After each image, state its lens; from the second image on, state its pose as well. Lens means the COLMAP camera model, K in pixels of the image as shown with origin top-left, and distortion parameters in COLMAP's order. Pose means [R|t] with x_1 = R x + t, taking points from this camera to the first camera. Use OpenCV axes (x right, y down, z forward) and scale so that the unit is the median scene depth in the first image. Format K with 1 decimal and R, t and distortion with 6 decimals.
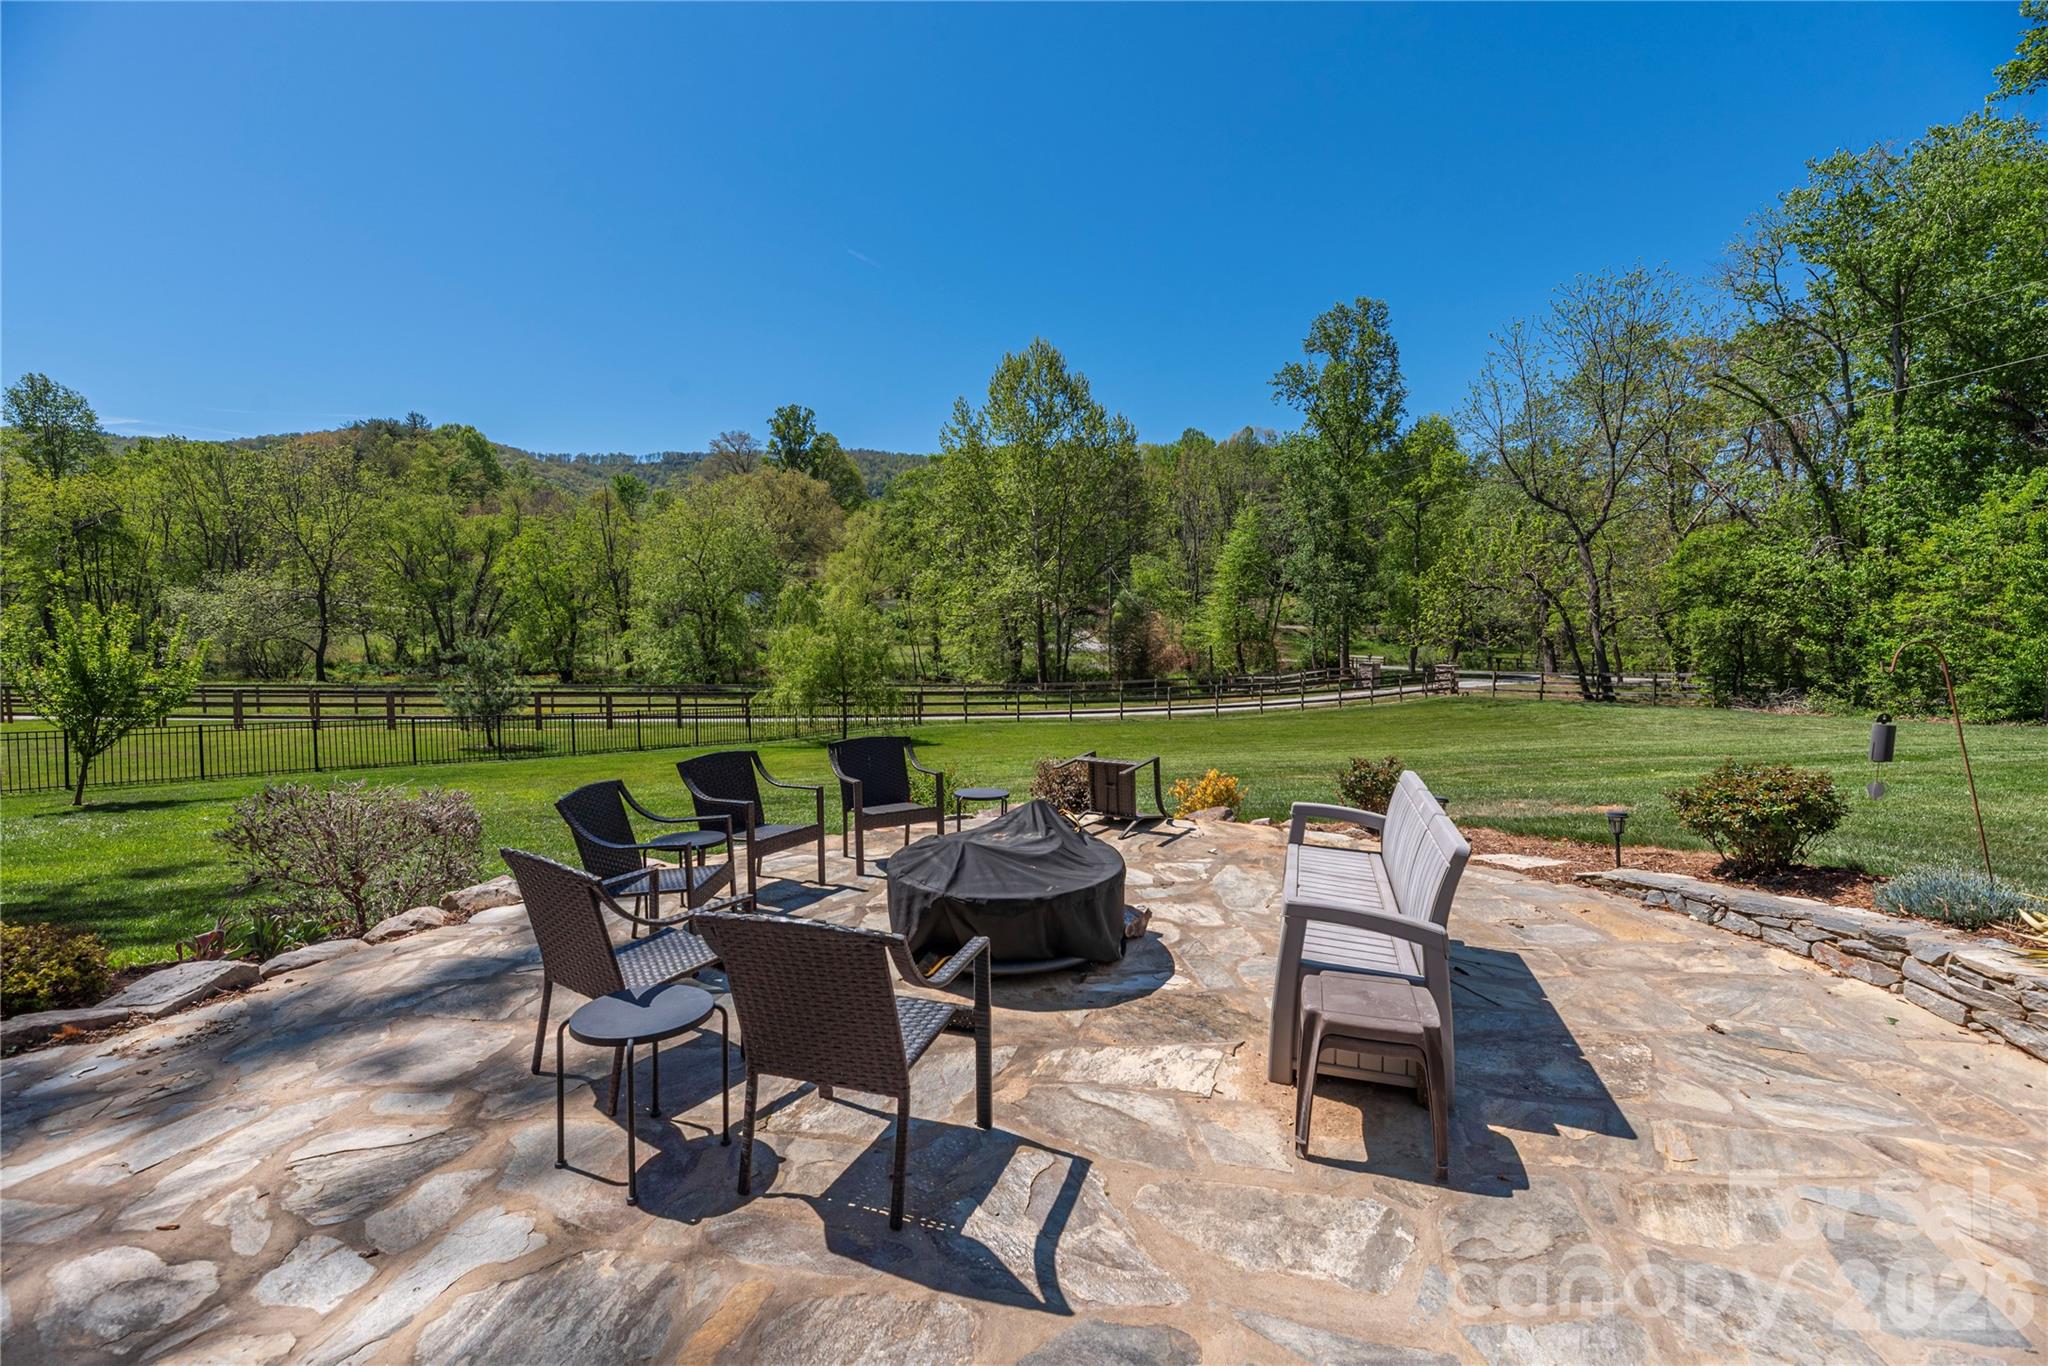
lens RADIAL K [[813.1, 0, 1060.4], [0, 813.1, 676.5], [0, 0, 1]] dist [-0.000760, 0.000130]
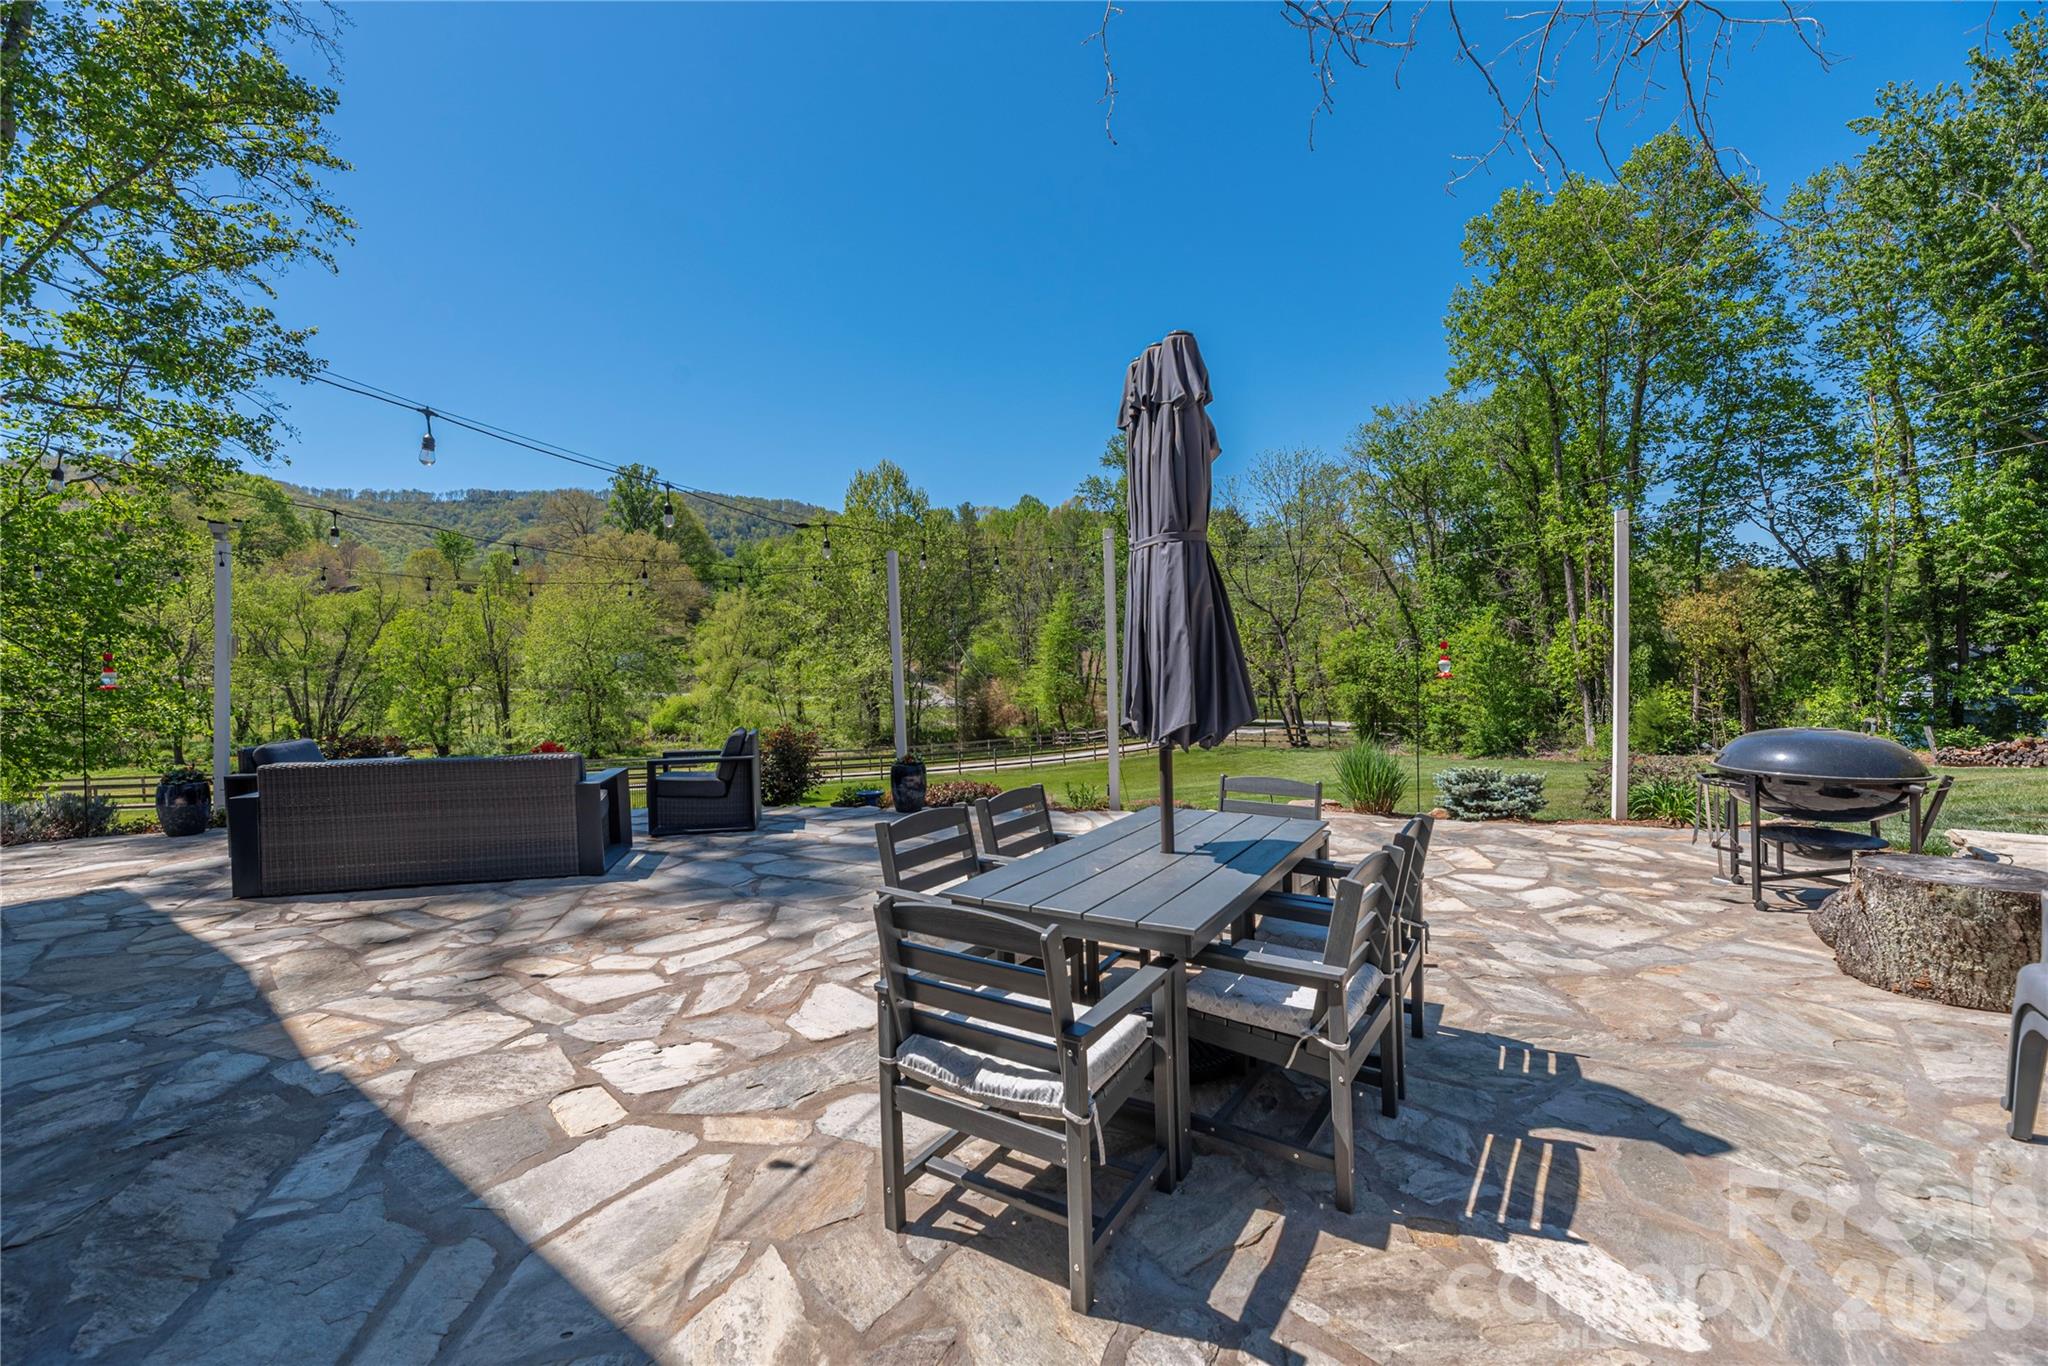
lens RADIAL K [[853.8, 0, 985.5], [0, 853.8, 700.7], [0, 0, 1]] dist [-0.001725, -0.000064]
pose [[0.995914, -0.037502, 0.082154, 0.004275], [0.039279, 0.999026, -0.020122, -0.024589], [-0.081319, 0.023266, 0.996416, -0.251771]]
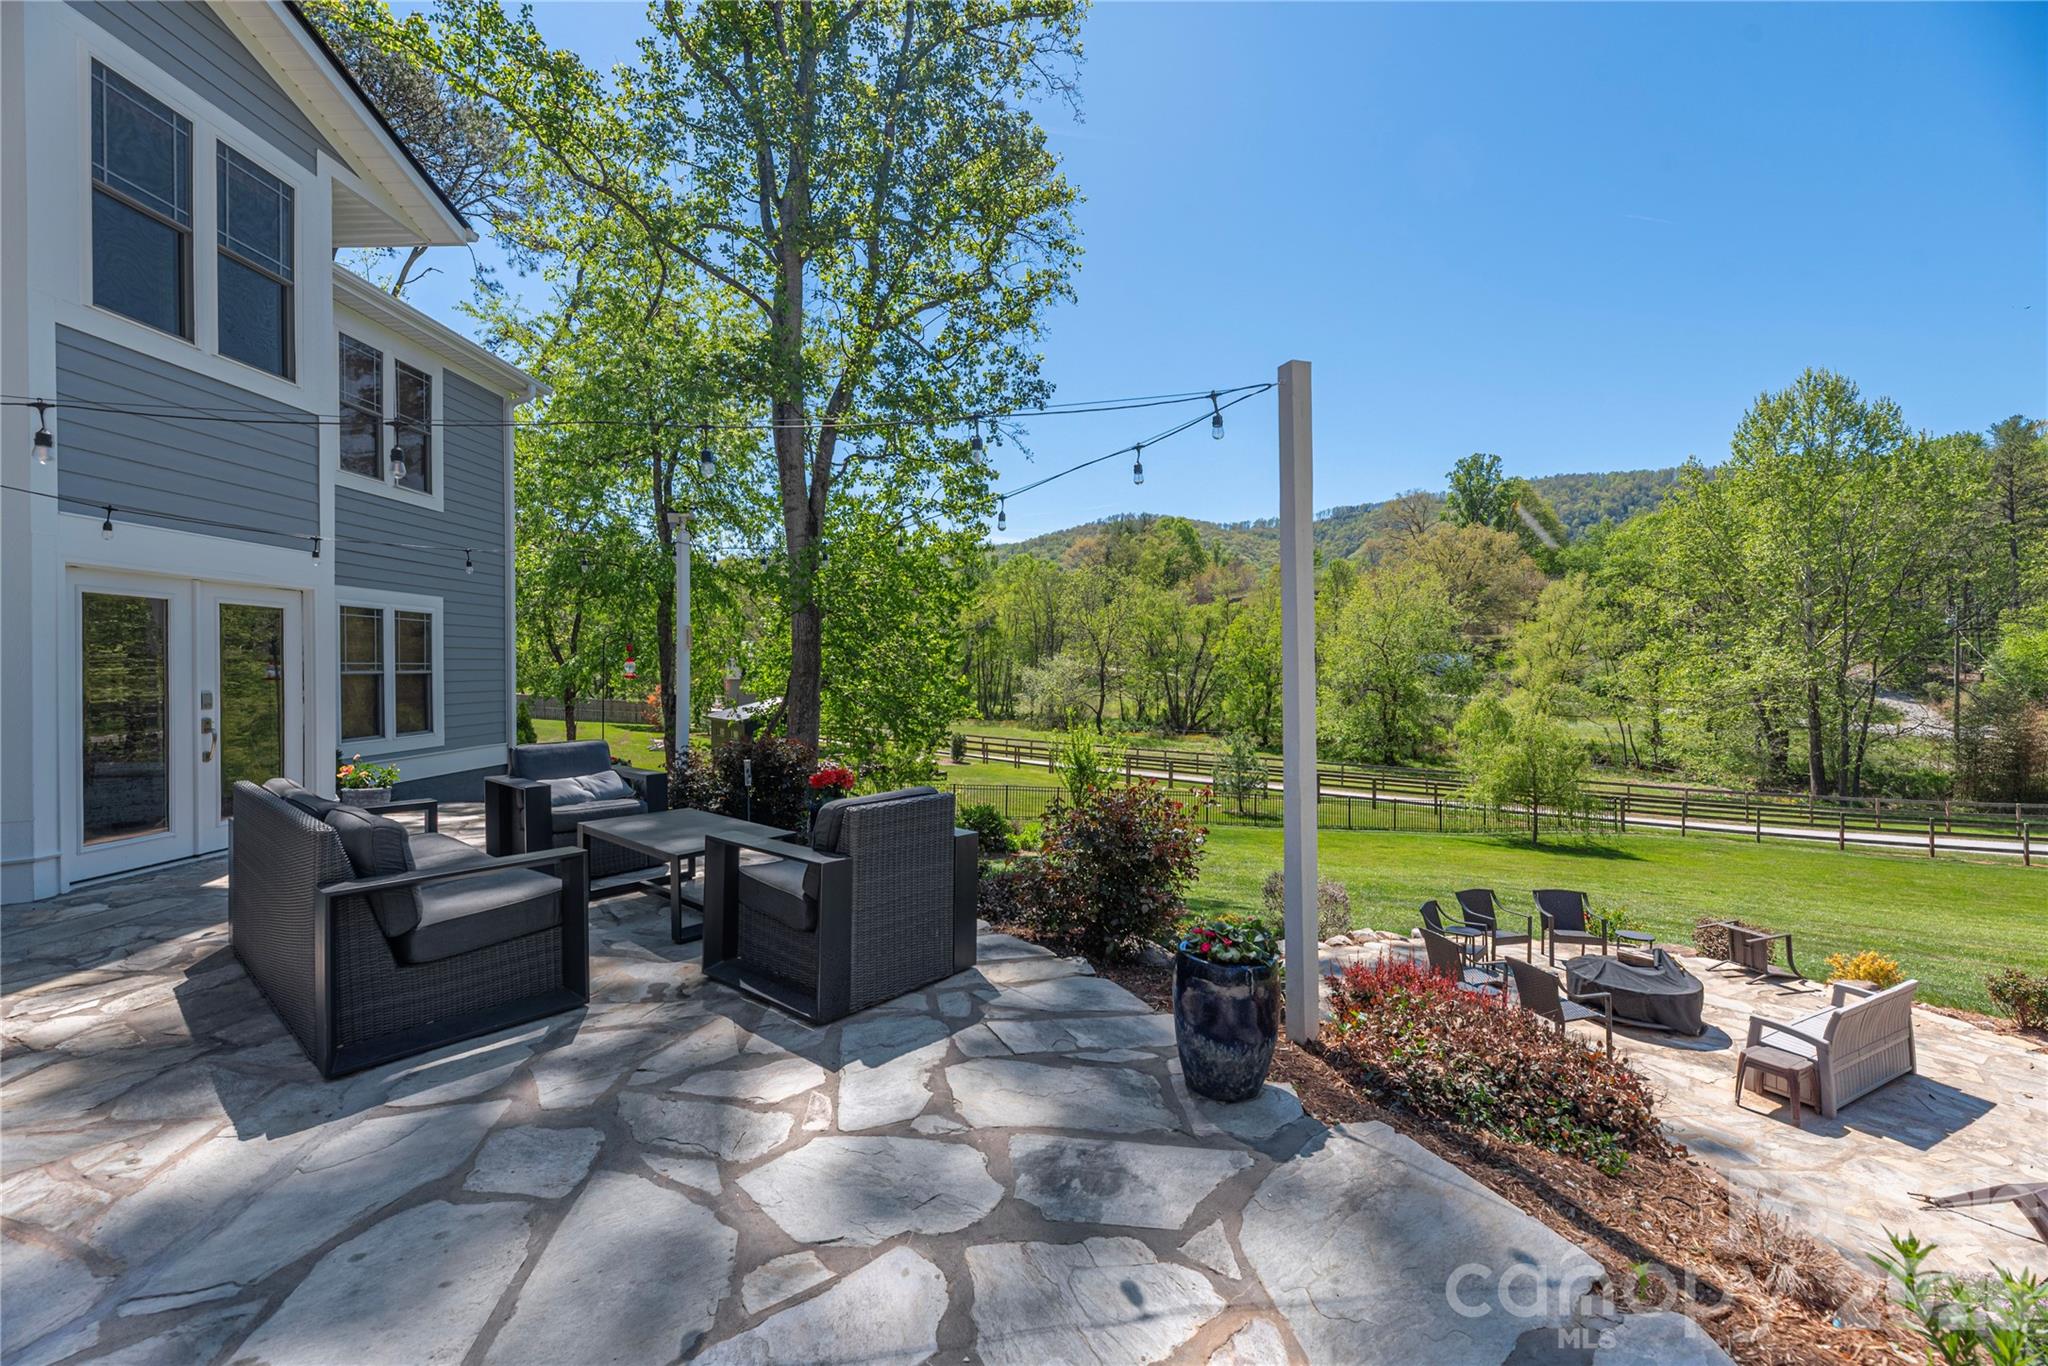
lens RADIAL K [[836.2, 0, 1017.3], [0, 836.2, 696.3], [0, 0, 1]] dist [-0.000105, 0.000363]
pose [[0.688658, 0.006054, -0.725061, 0.033065], [-0.036885, 0.998963, -0.026692, -0.031074], [0.724148, 0.045125, 0.688167, -0.138040]]
